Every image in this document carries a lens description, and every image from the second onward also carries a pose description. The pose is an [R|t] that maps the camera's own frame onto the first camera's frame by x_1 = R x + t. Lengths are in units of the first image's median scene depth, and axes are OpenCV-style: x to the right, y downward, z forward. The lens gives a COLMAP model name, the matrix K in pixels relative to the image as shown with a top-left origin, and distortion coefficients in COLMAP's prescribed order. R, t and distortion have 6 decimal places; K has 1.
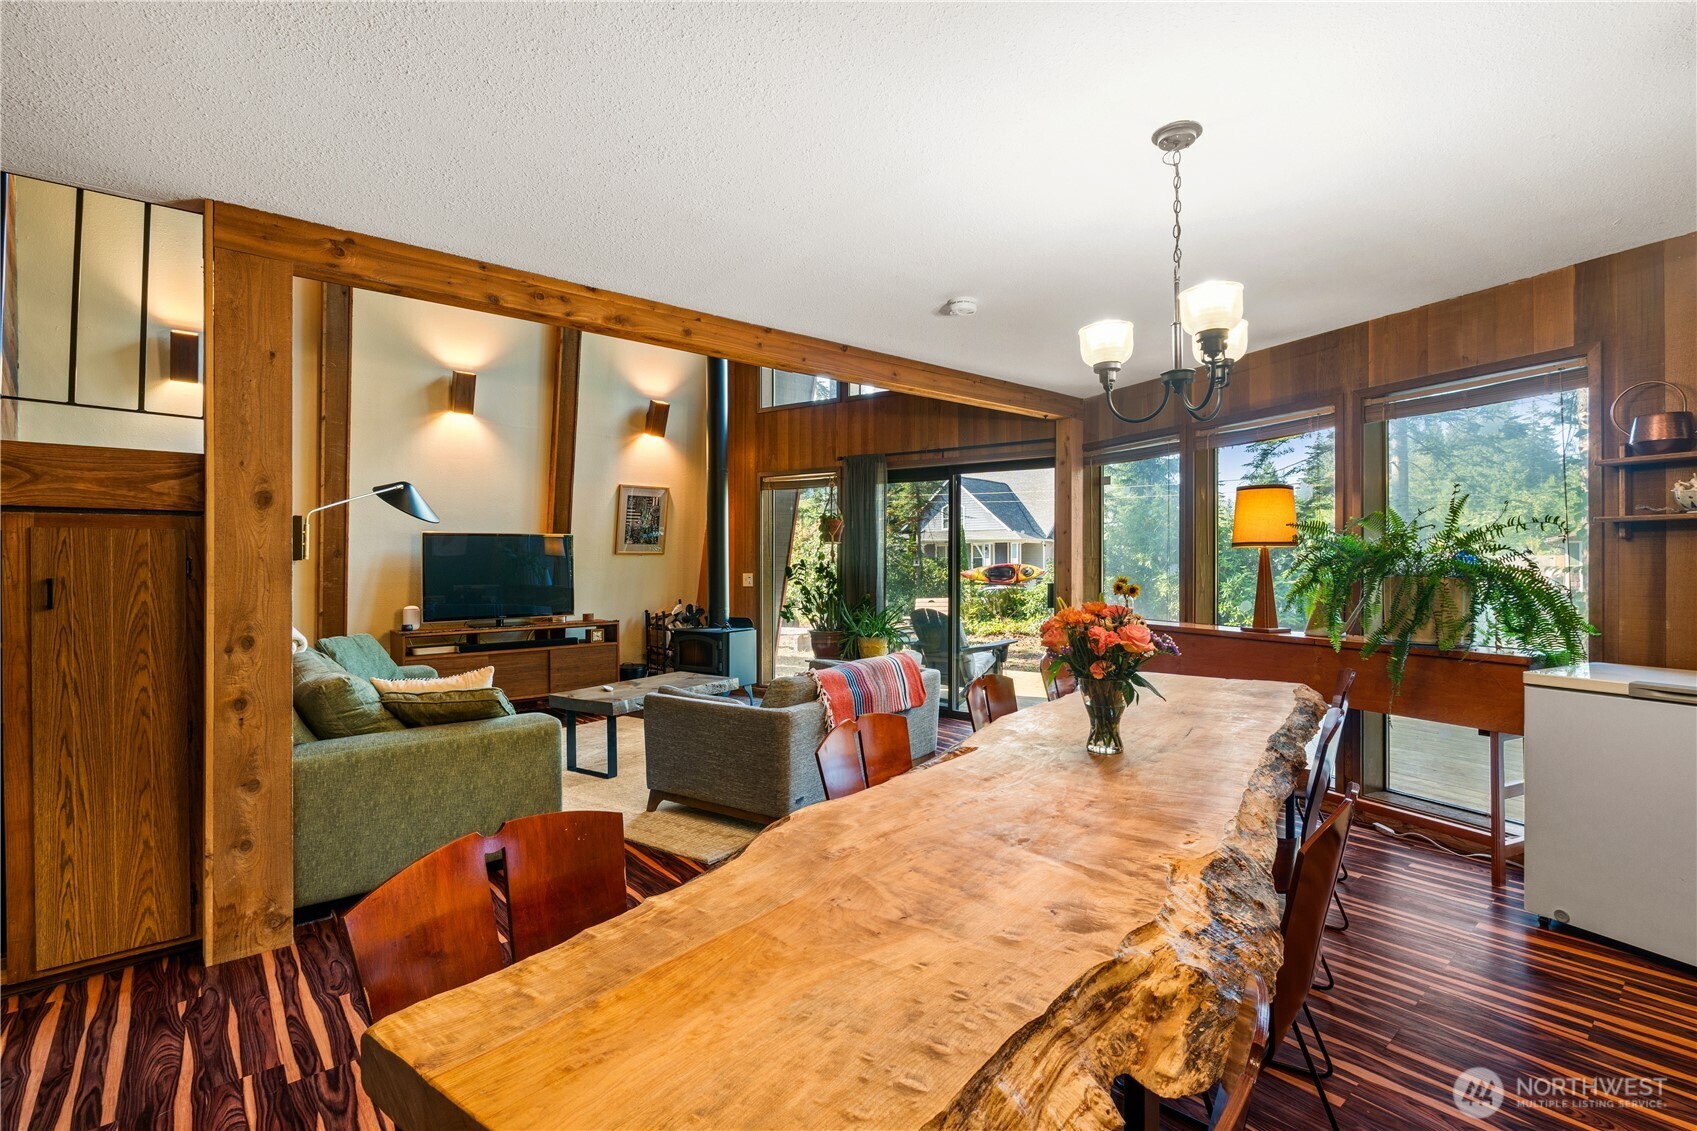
lens RADIAL K [[788.4, 0, 850.3], [0, 788.4, 560.6], [0, 0, 1]] dist [-0.008434, 0.001062]
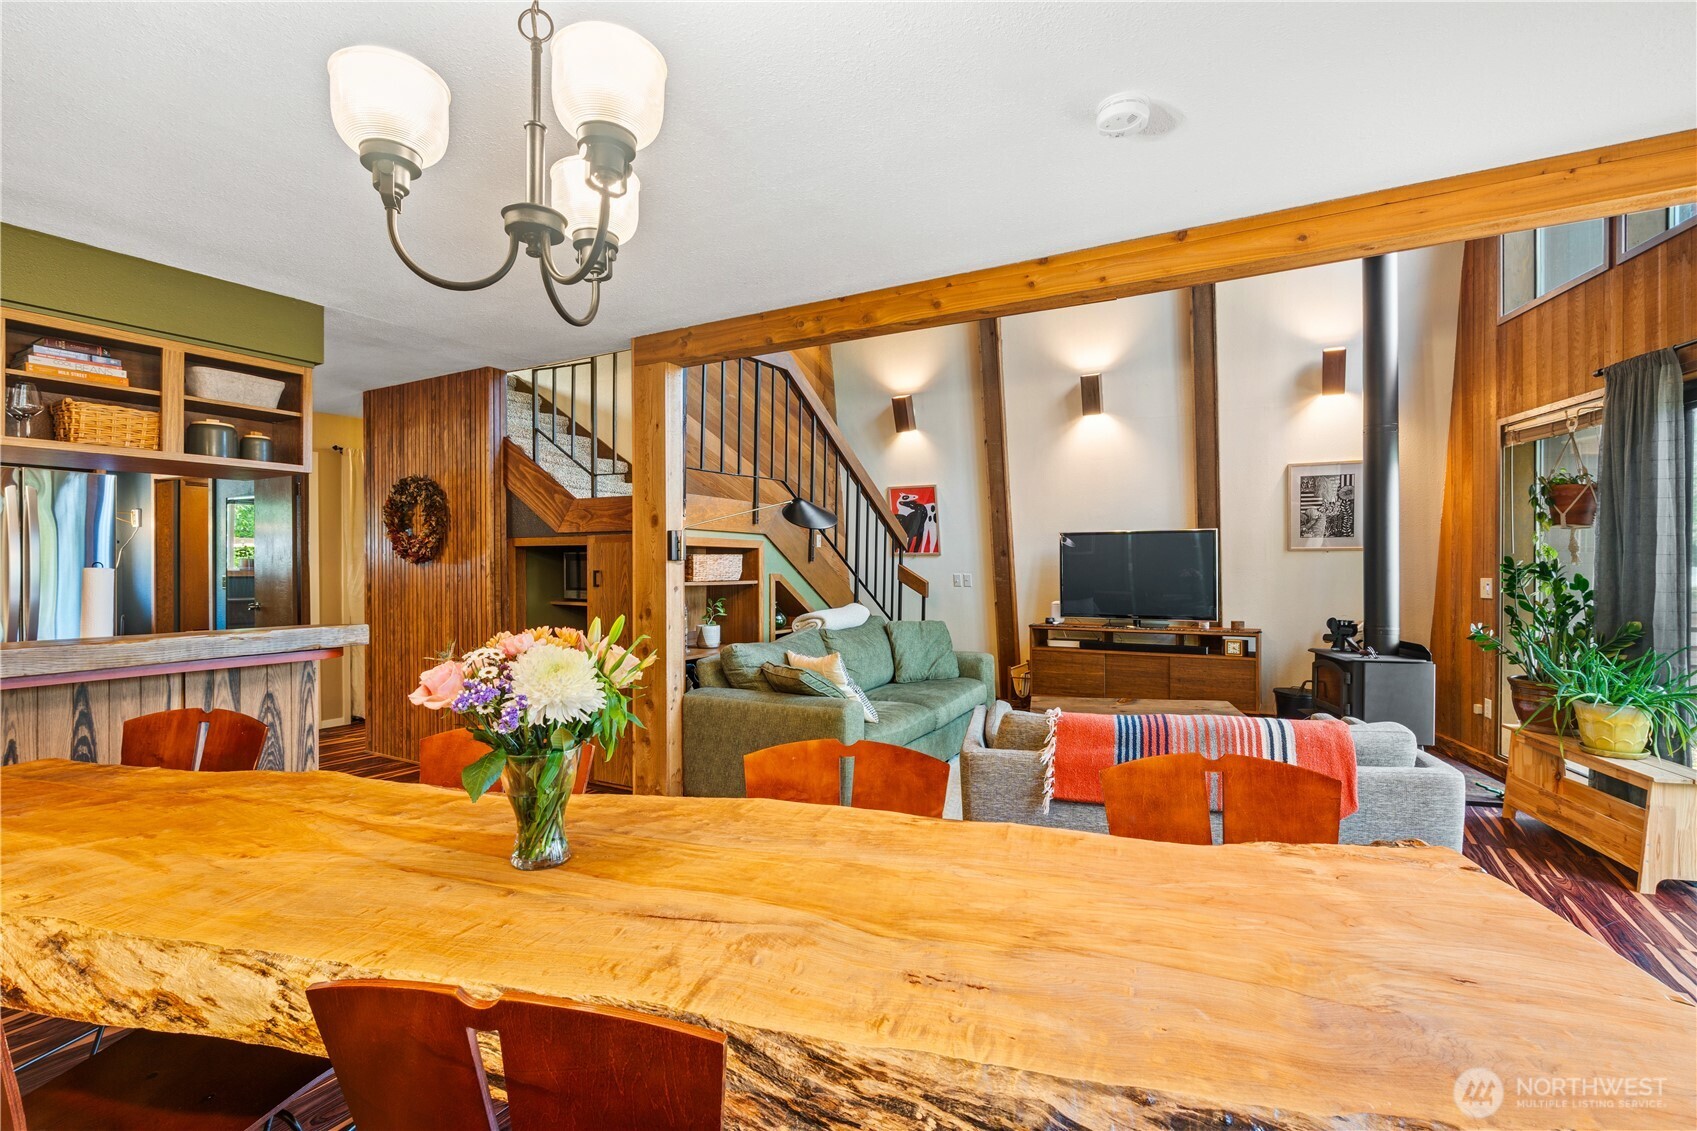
lens RADIAL K [[788.4, 0, 863.0], [0, 788.4, 564.9], [0, 0, 1]] dist [-0.008434, 0.001062]
pose [[0.341044, 0.005356, -0.940032, 0.708071], [0.002851, 0.999973, 0.006732, -0.001030], [0.940043, -0.004976, 0.341020, 0.716827]]
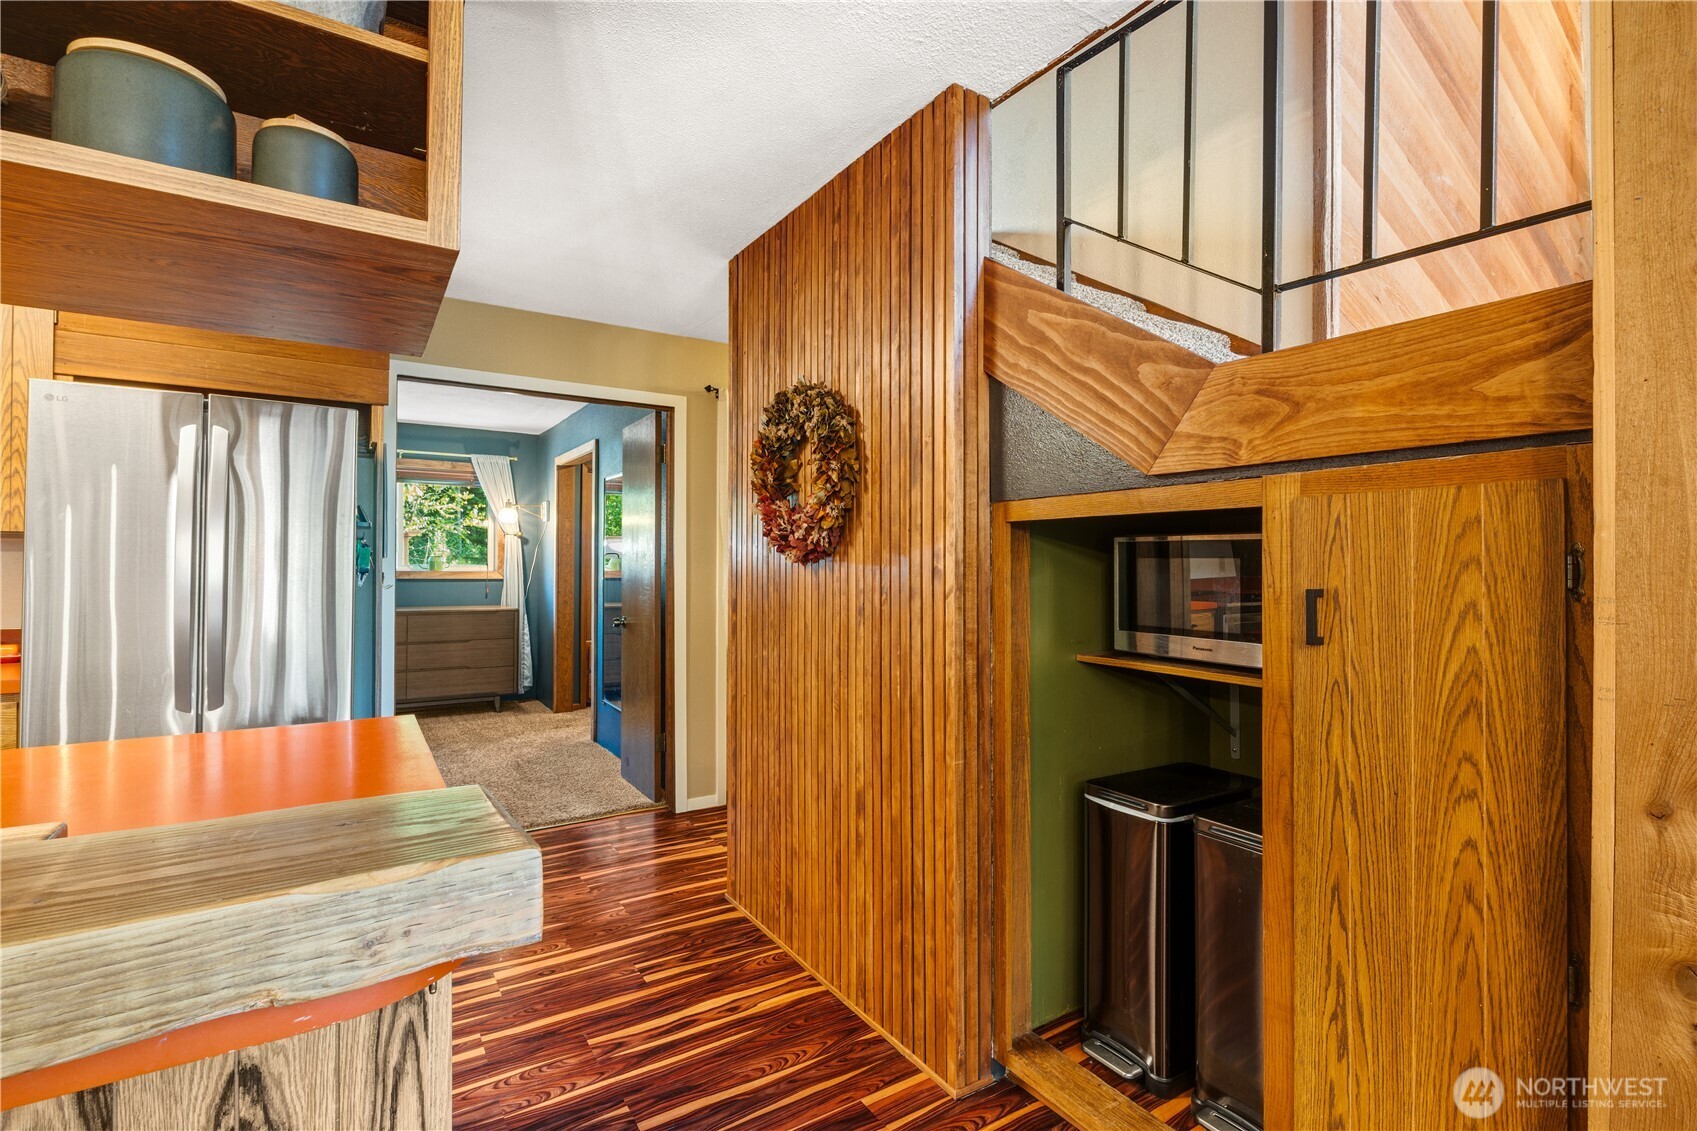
lens RADIAL K [[788.4, 0, 845.4], [0, 788.4, 560.4], [0, 0, 1]] dist [-0.008434, 0.001062]
pose [[-0.147488, -0.002262, -0.989061, -0.323470], [-0.001319, 0.999997, -0.002091, 0.003116], [0.989063, 0.000996, -0.147490, 0.566883]]
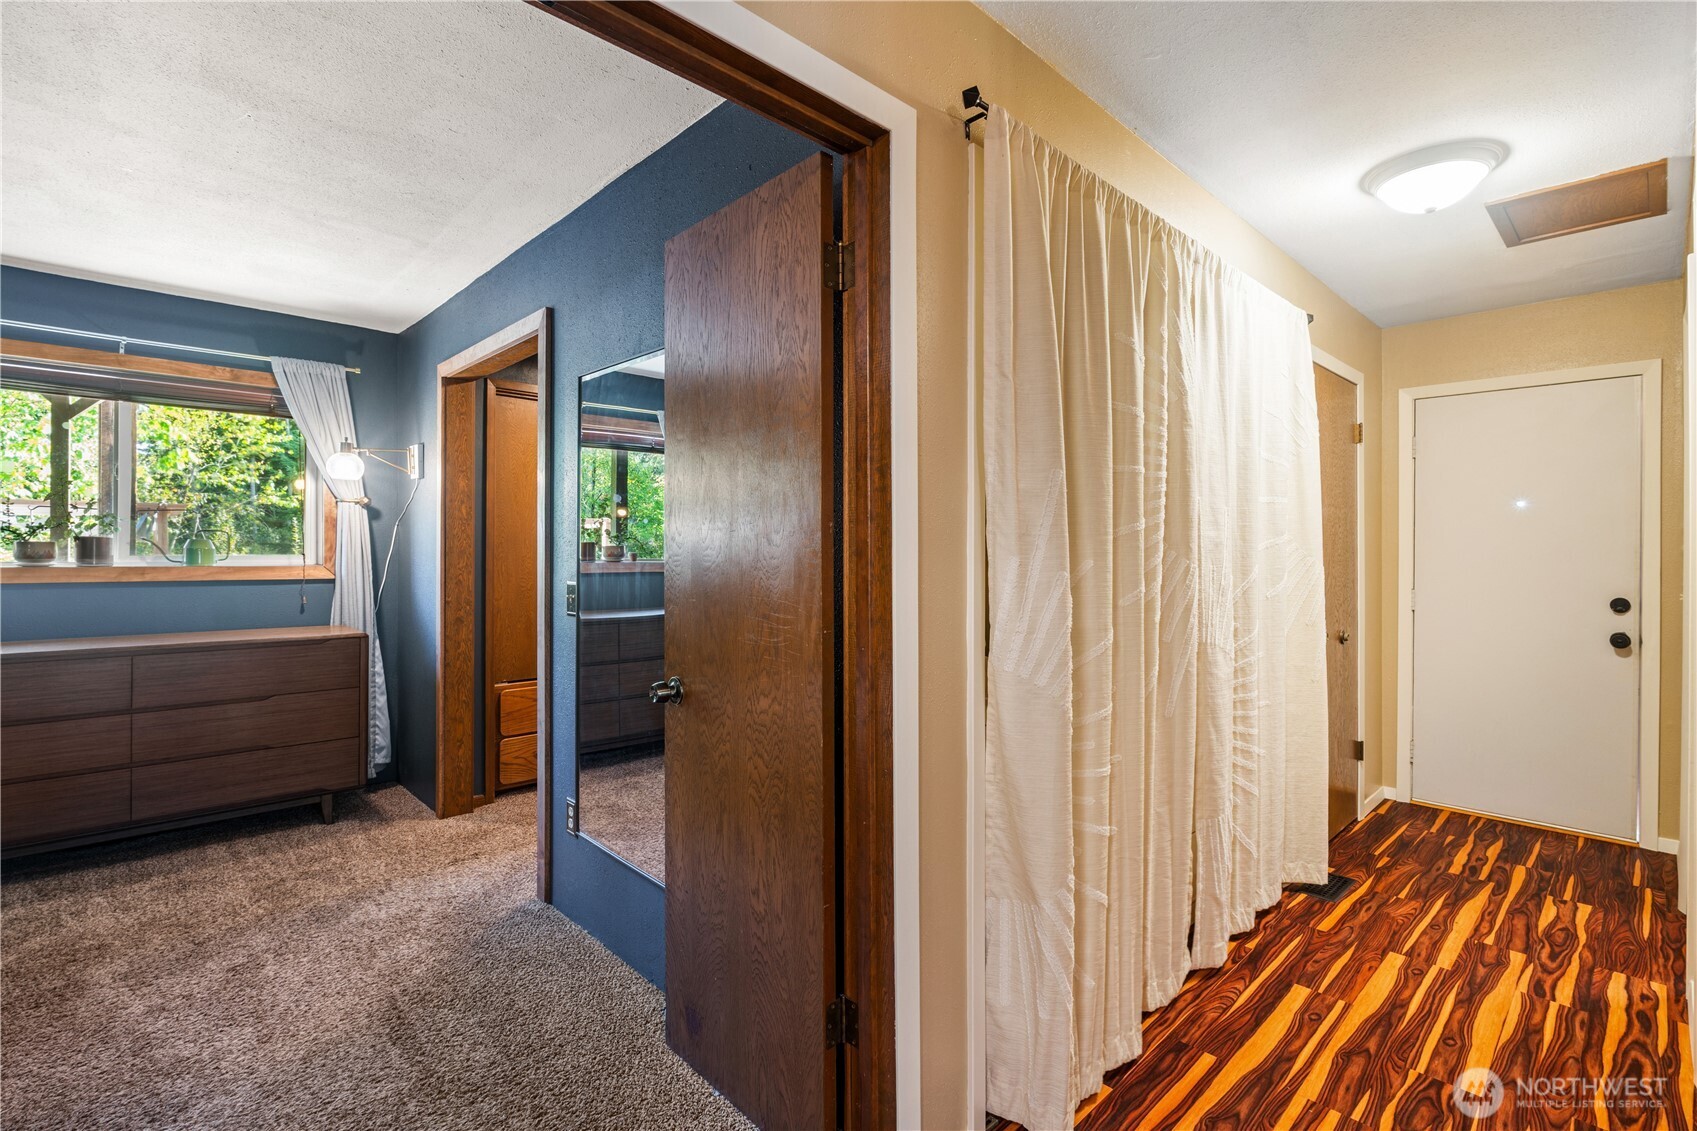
lens RADIAL K [[788.4, 0, 856.0], [0, 788.4, 551.9], [0, 0, 1]] dist [-0.008434, 0.001062]
pose [[0.050319, 0.004118, -0.998725, -1.073823], [-0.000087, 0.999992, 0.004119, 0.002677], [0.998733, -0.000121, 0.050319, 0.058326]]
